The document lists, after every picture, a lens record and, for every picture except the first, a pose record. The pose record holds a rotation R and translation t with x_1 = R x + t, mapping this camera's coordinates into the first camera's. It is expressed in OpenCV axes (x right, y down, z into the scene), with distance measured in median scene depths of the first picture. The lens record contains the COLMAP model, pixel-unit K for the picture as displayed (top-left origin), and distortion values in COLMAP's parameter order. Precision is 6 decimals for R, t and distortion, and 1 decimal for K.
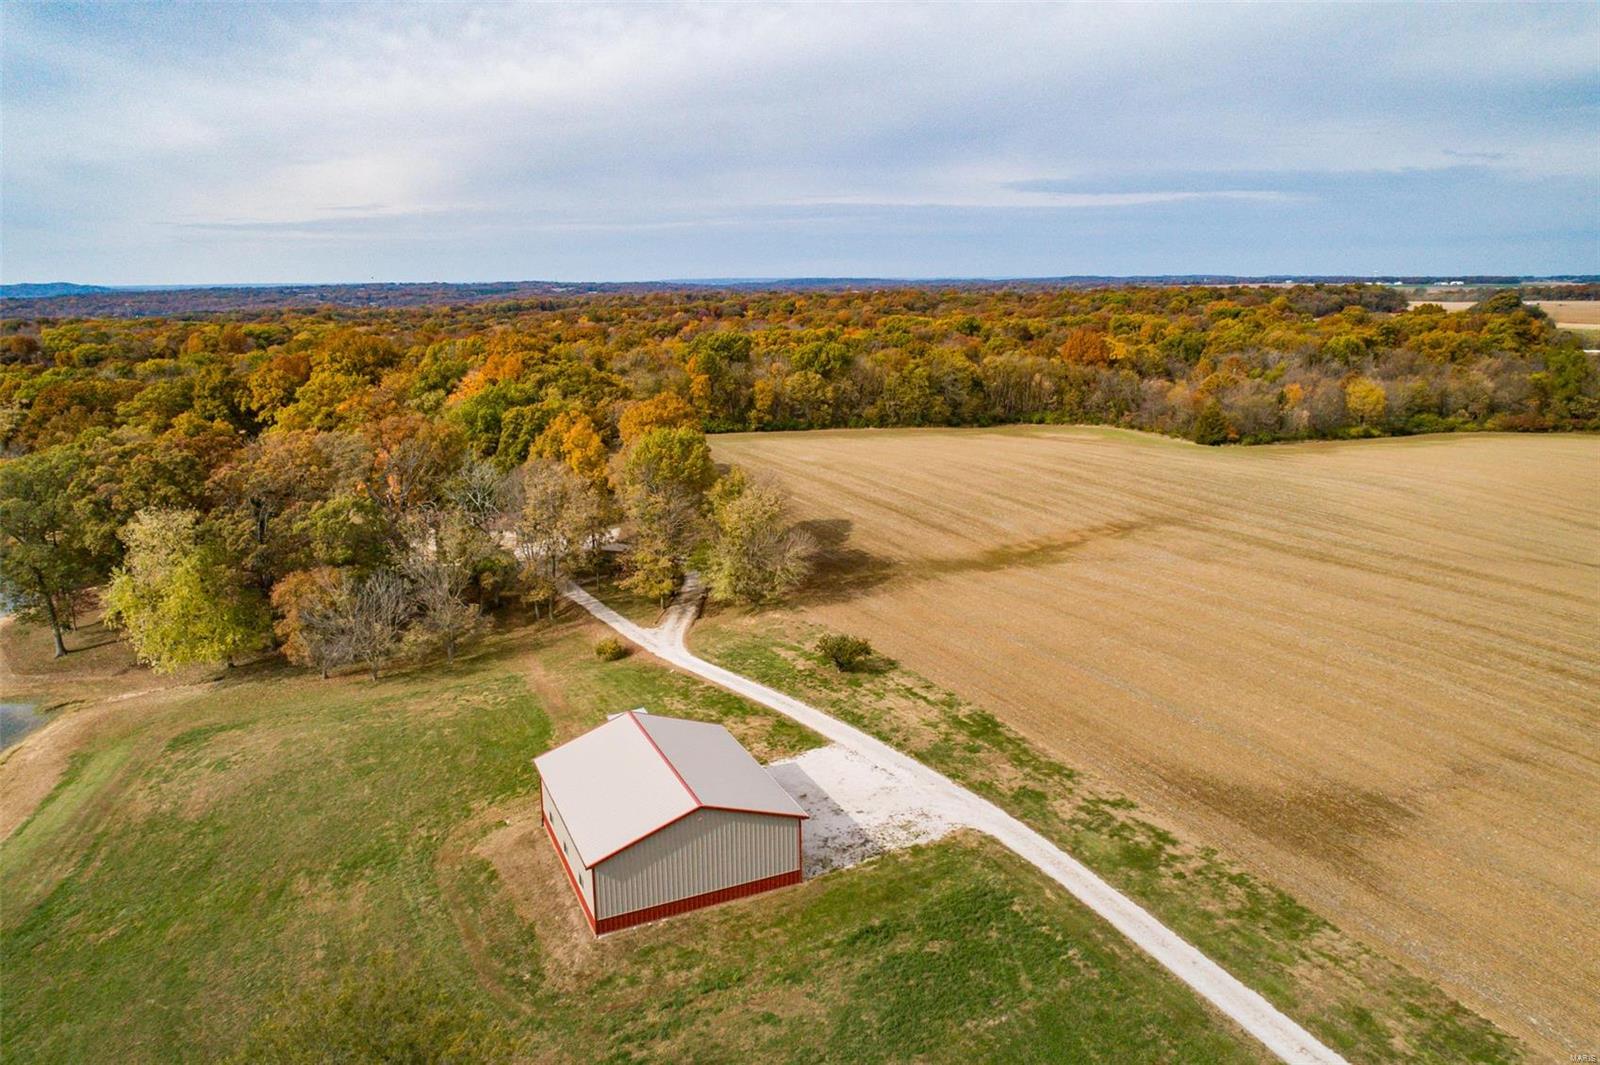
lens RADIAL K [[1069.9, 0, 801.1], [0, 1069.9, 535.1], [0, 0, 1]] dist [-0.008488, 0.006189]
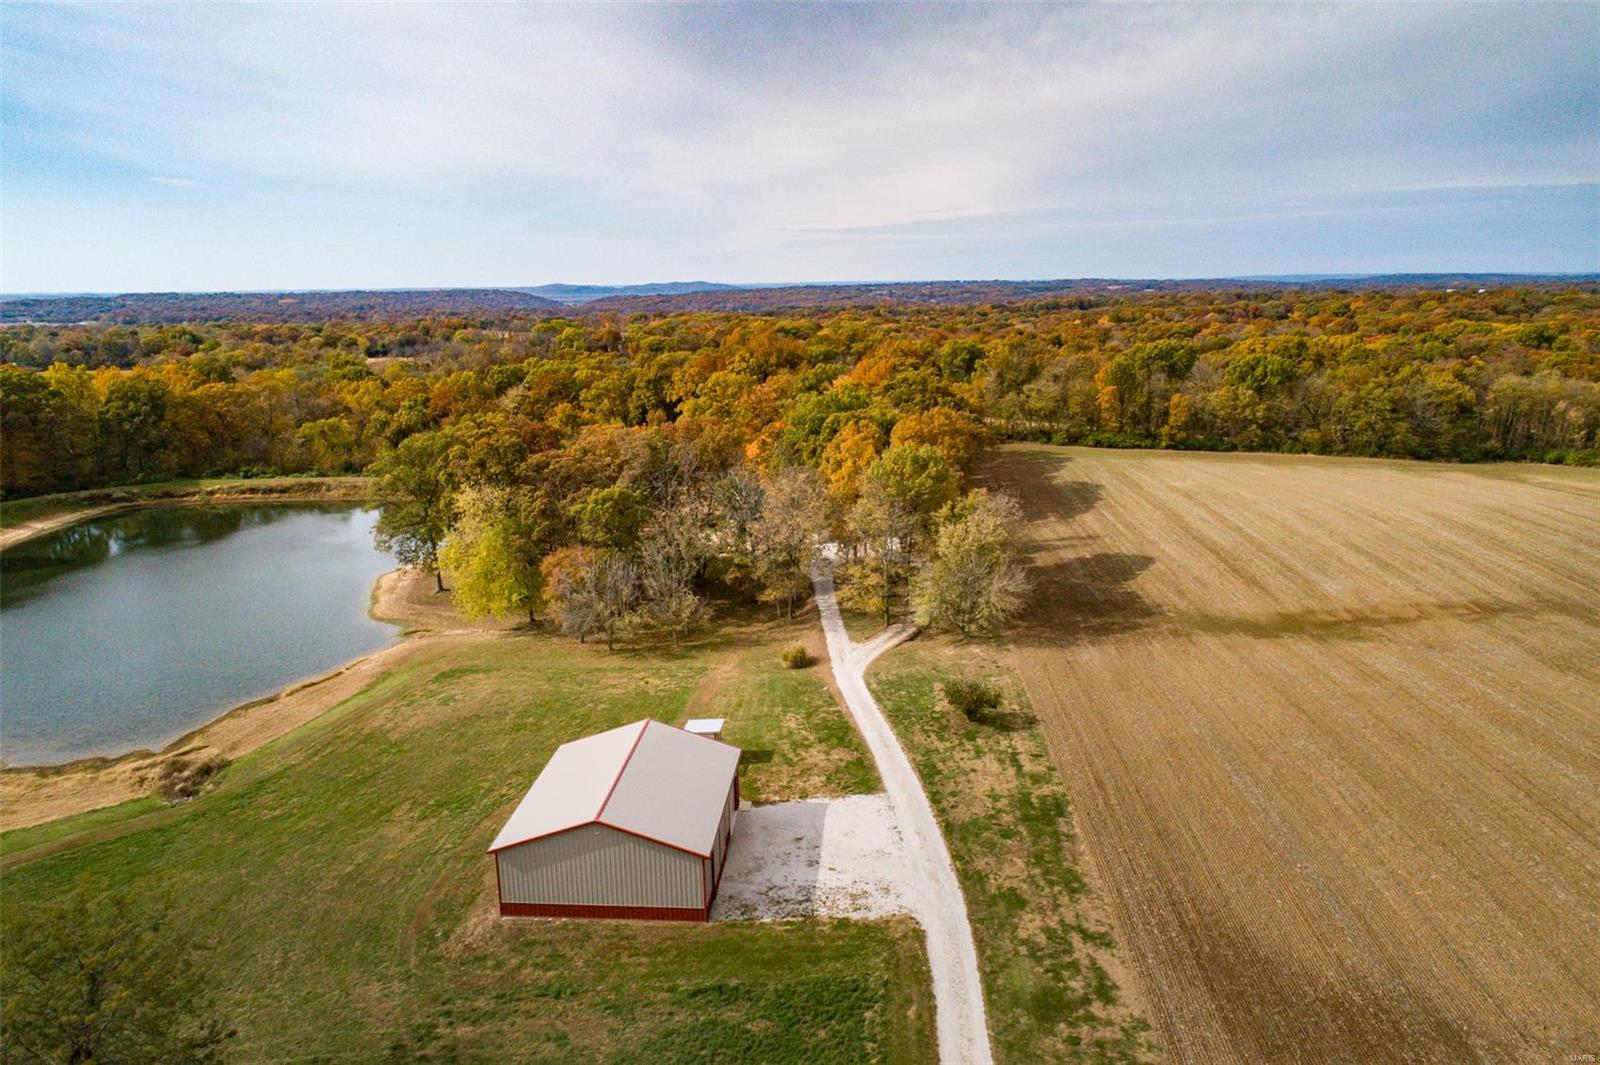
lens RADIAL K [[1069.9, 0, 801.1], [0, 1069.9, 535.1], [0, 0, 1]] dist [-0.008488, 0.006189]
pose [[0.876284, 0.107098, -0.469741, 0.289547], [-0.105900, 0.993952, 0.029062, -0.039212], [0.470013, 0.024279, 0.882326, 0.093443]]
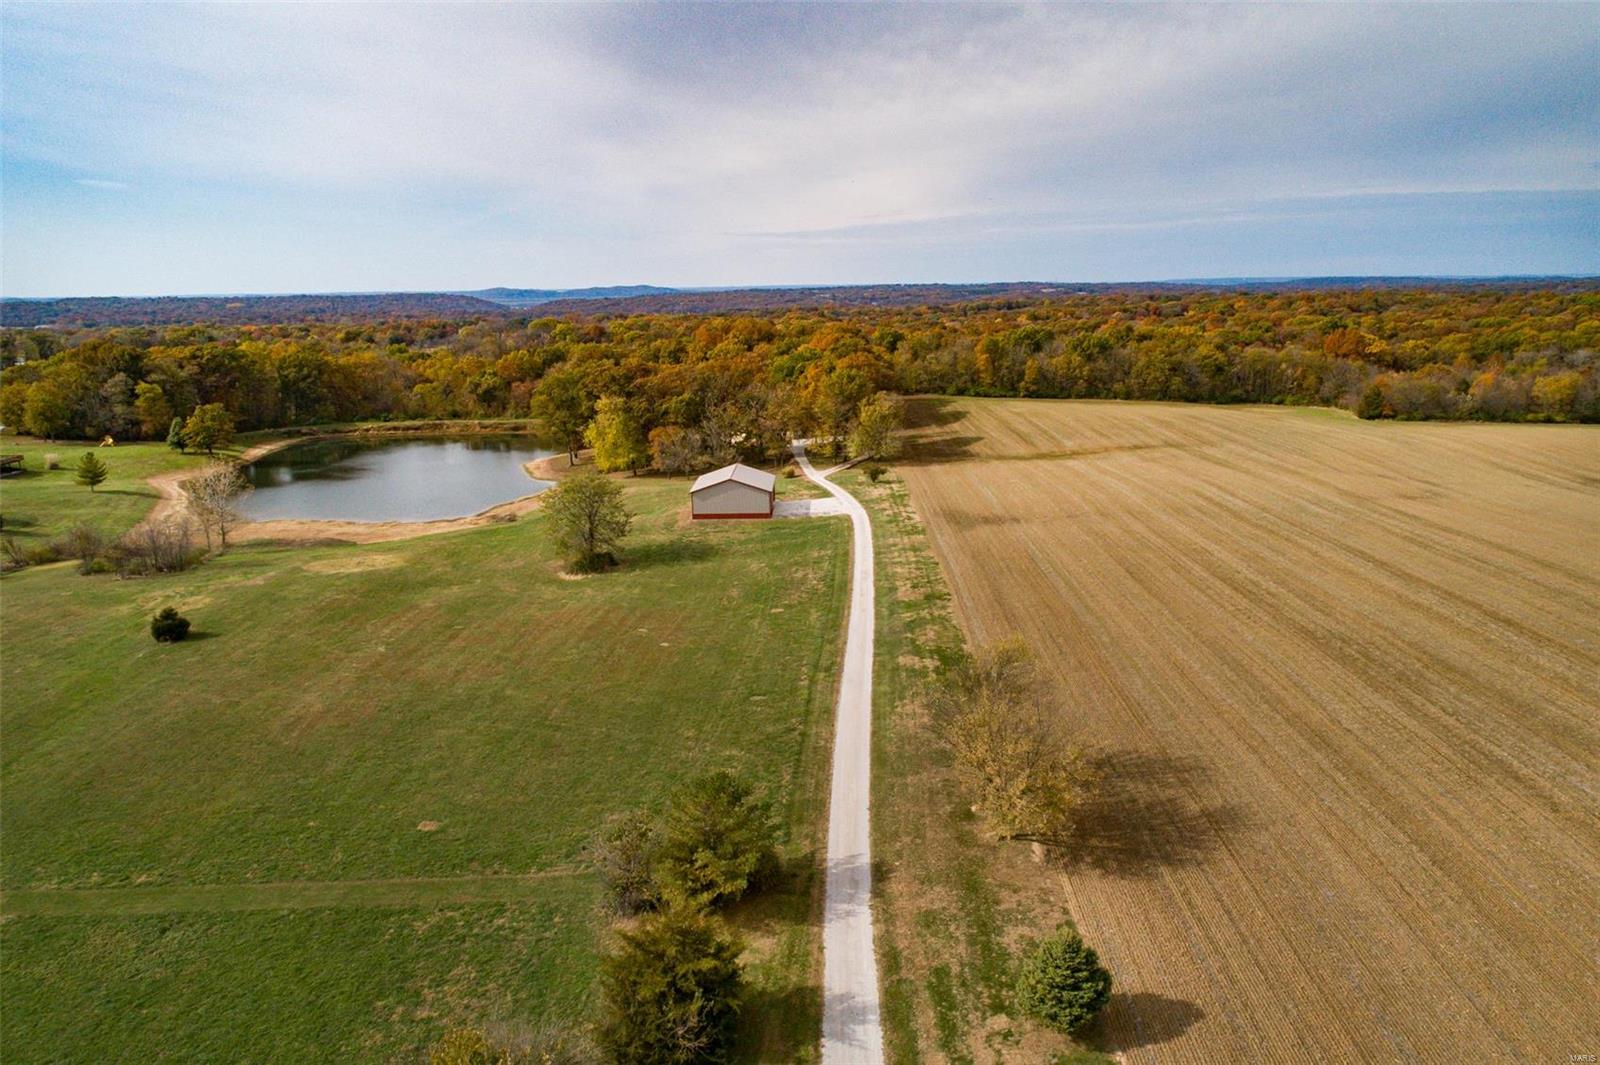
lens RADIAL K [[1069.9, 0, 801.1], [0, 1069.9, 535.1], [0, 0, 1]] dist [-0.008488, 0.006189]
pose [[0.900122, 0.094163, -0.425339, 0.697003], [-0.094307, 0.995326, 0.020772, 0.175180], [0.425307, 0.021416, 0.904796, -0.796326]]
